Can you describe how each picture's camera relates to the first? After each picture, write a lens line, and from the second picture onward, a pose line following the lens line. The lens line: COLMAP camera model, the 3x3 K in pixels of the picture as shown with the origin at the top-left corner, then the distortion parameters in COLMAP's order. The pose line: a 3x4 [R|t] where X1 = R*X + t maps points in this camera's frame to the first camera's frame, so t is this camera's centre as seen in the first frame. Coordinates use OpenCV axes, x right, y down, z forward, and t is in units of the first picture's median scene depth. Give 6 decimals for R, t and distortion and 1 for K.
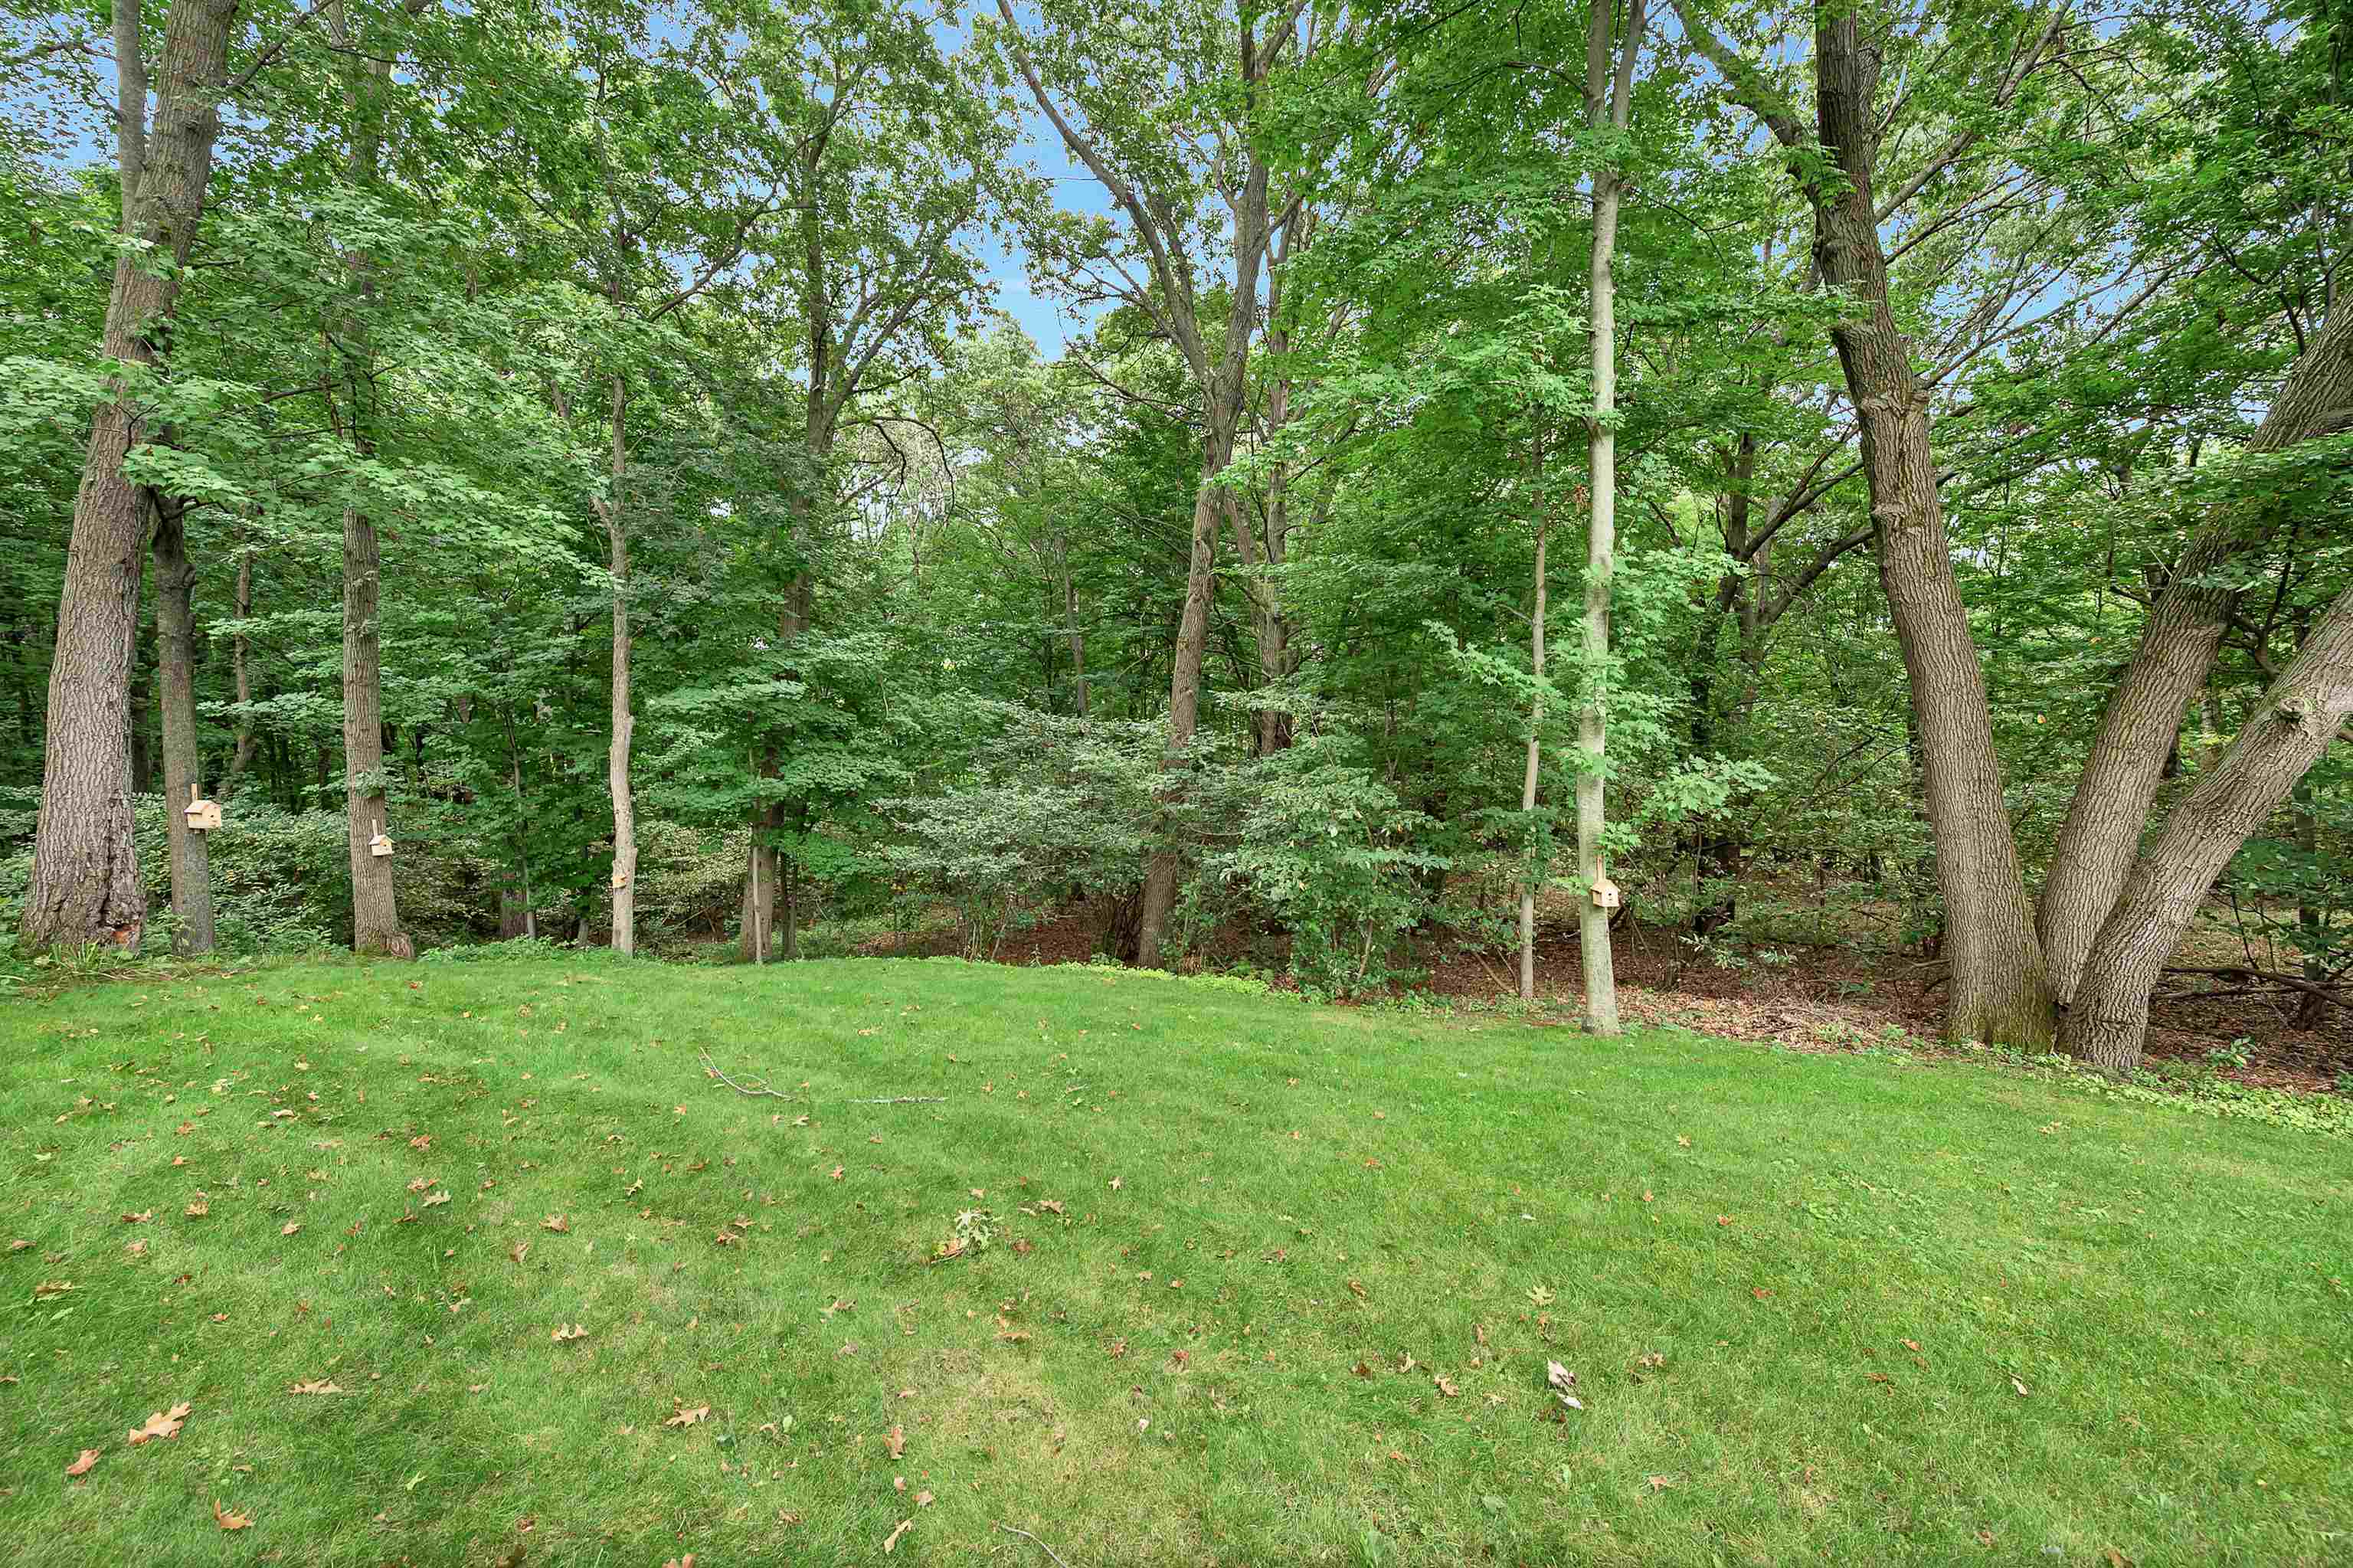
lens RADIAL K [[951.7, 0, 1172.6], [0, 951.7, 786.9], [0, 0, 1]] dist [0.000144, -0.000597]
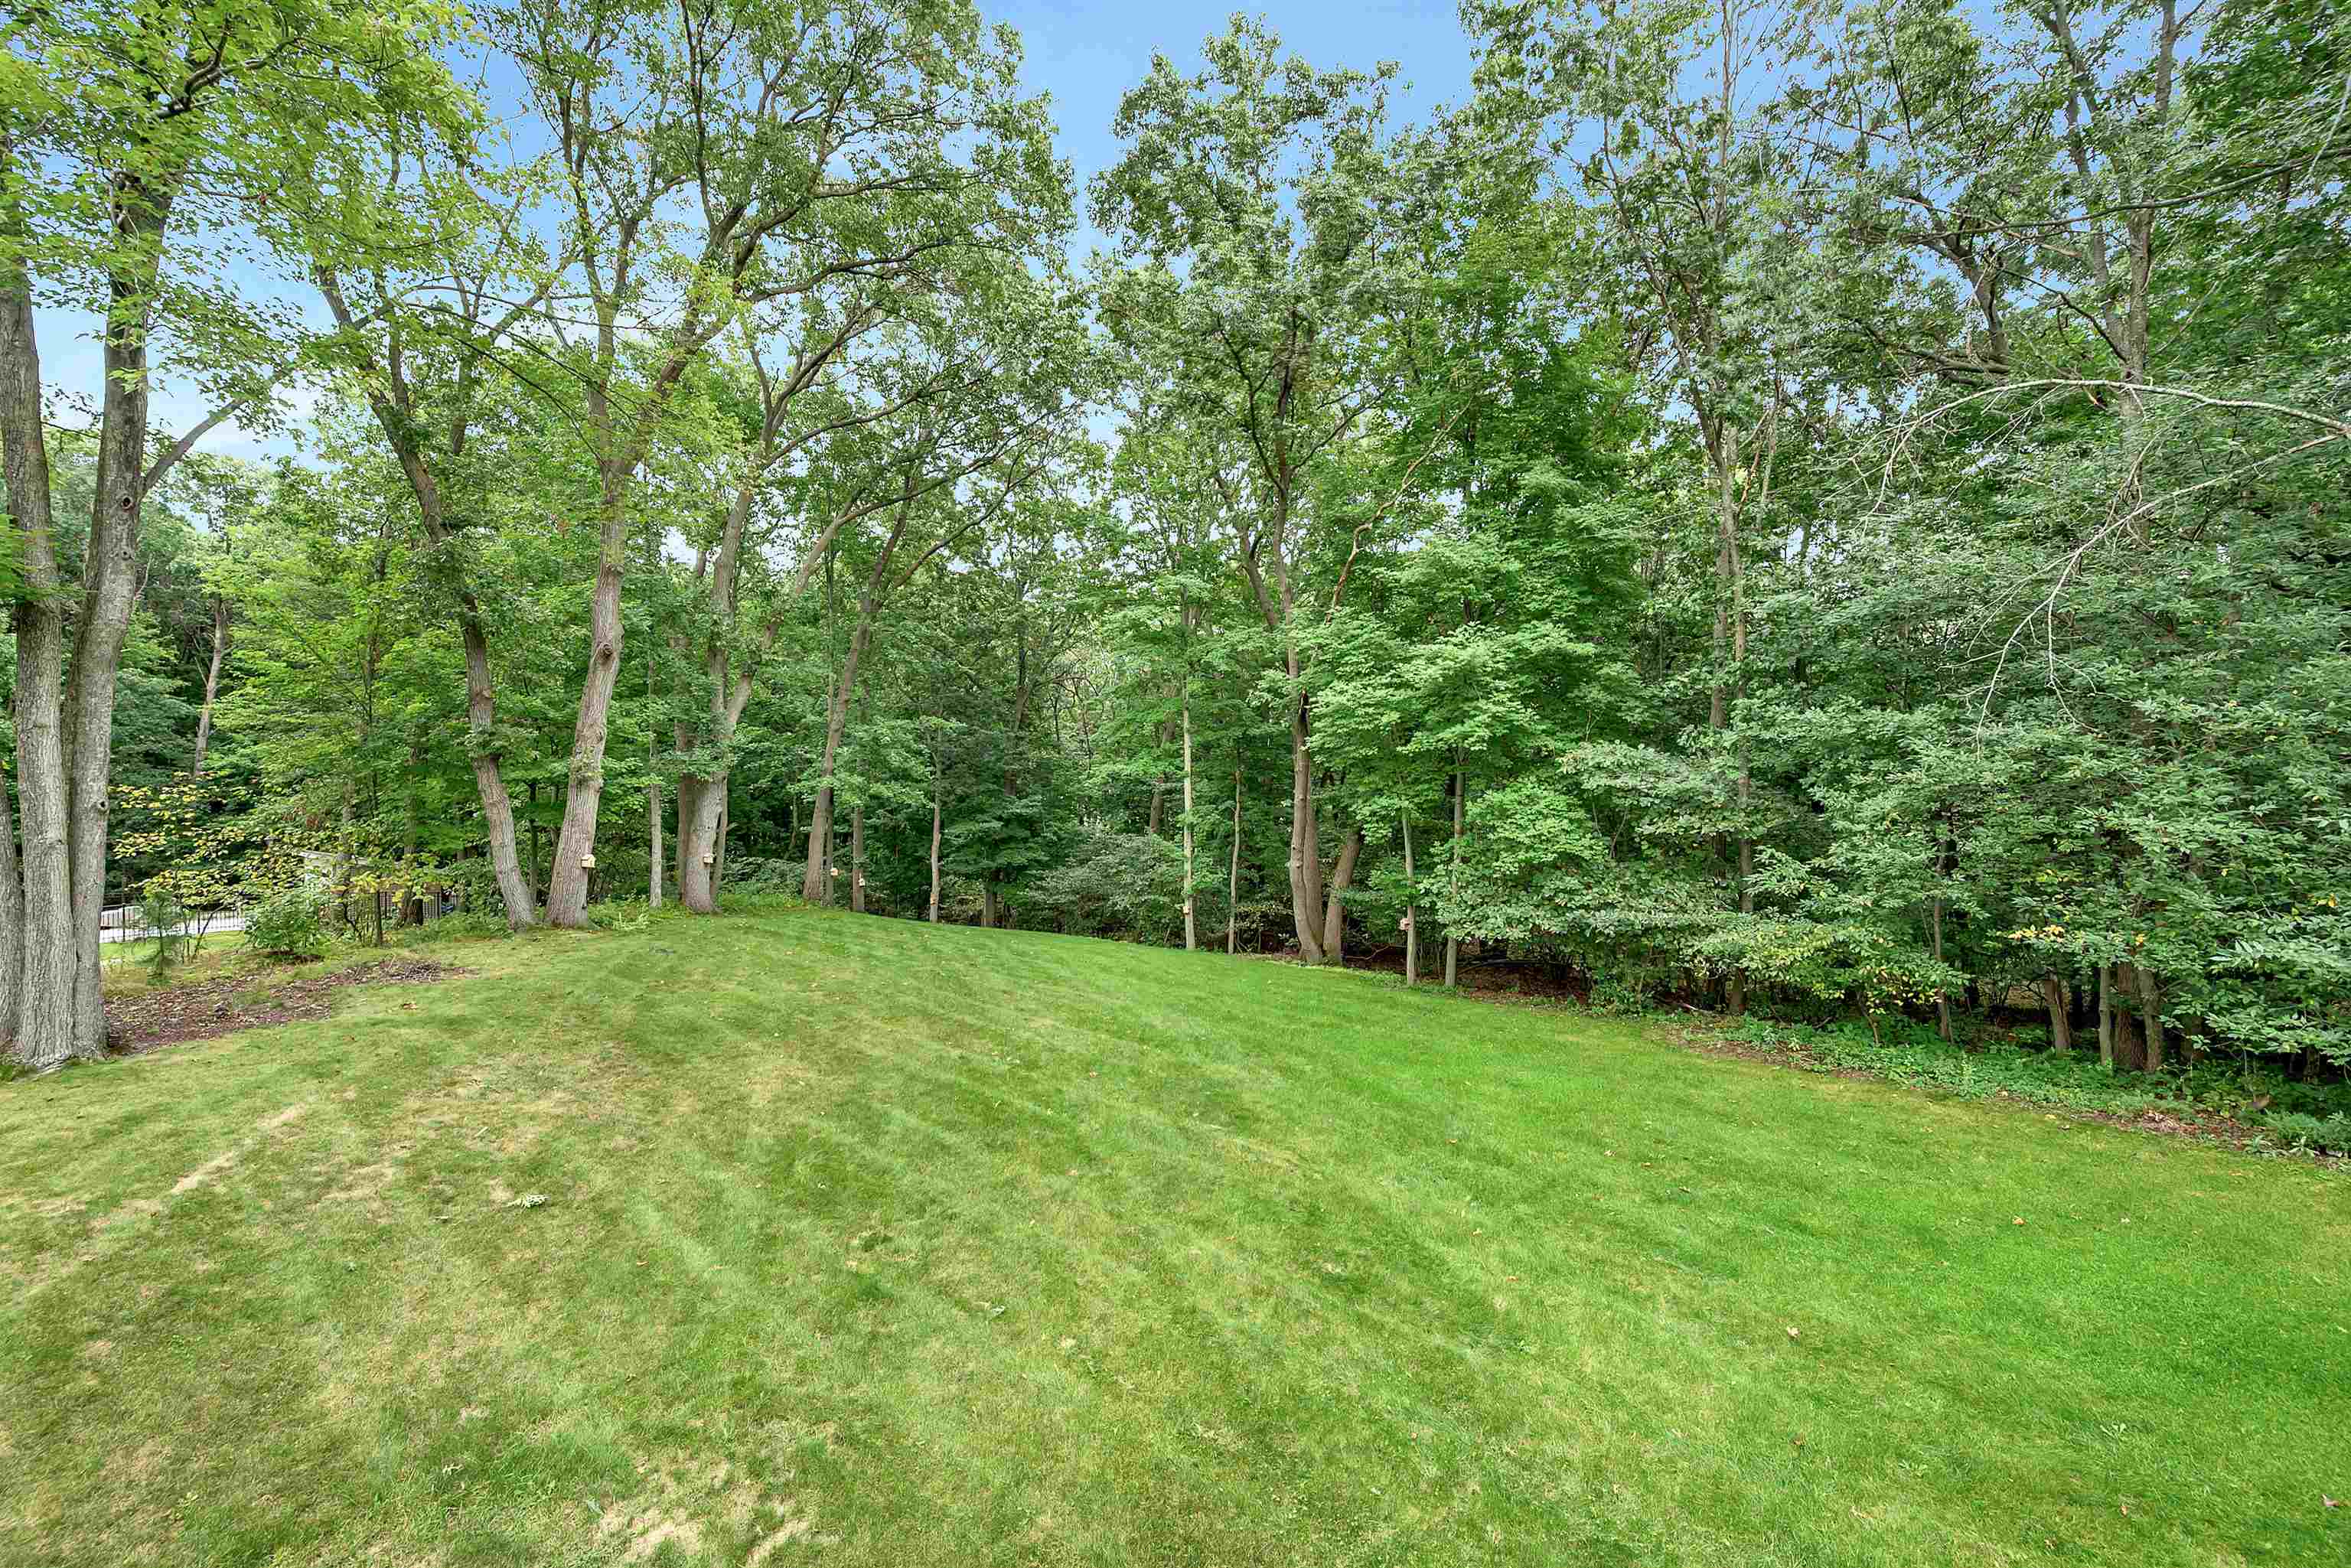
lens RADIAL K [[936.6, 0, 1169.0], [0, 936.6, 779.2], [0, 0, 1]] dist [0.001188, -0.000071]
pose [[0.959119, 0.006893, -0.282919, 0.679587], [-0.028653, 0.996931, -0.072848, -0.053990], [0.281549, 0.077977, 0.956373, -1.153850]]
